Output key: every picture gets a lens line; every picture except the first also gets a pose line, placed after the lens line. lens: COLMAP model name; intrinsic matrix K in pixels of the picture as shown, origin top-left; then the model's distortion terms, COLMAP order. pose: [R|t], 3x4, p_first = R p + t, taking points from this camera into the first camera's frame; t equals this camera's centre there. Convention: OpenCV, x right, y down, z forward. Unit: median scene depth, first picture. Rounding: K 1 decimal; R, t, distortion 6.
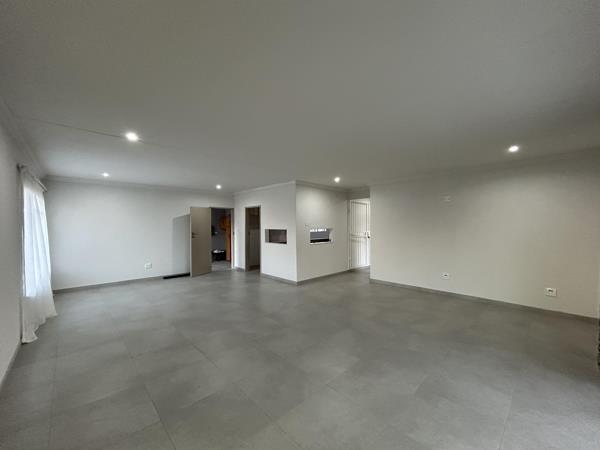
lens RADIAL K [[238.8, 0, 299.0], [0, 238.8, 224.3], [0, 0, 1]] dist [-0.000568, 0.000886]
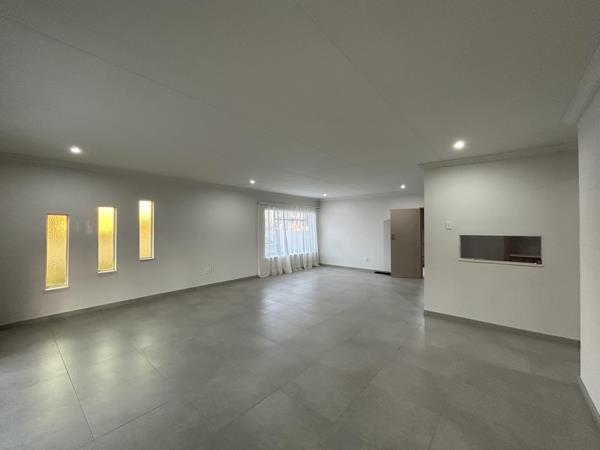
lens RADIAL K [[238.8, 0, 296.8], [0, 238.8, 230.8], [0, 0, 1]] dist [-0.000568, 0.000886]
pose [[0.110924, 0.029382, -0.993394, 0.528364], [-0.002246, 0.999568, 0.029313, -0.009544], [0.993826, -0.001020, 0.110942, 0.477689]]
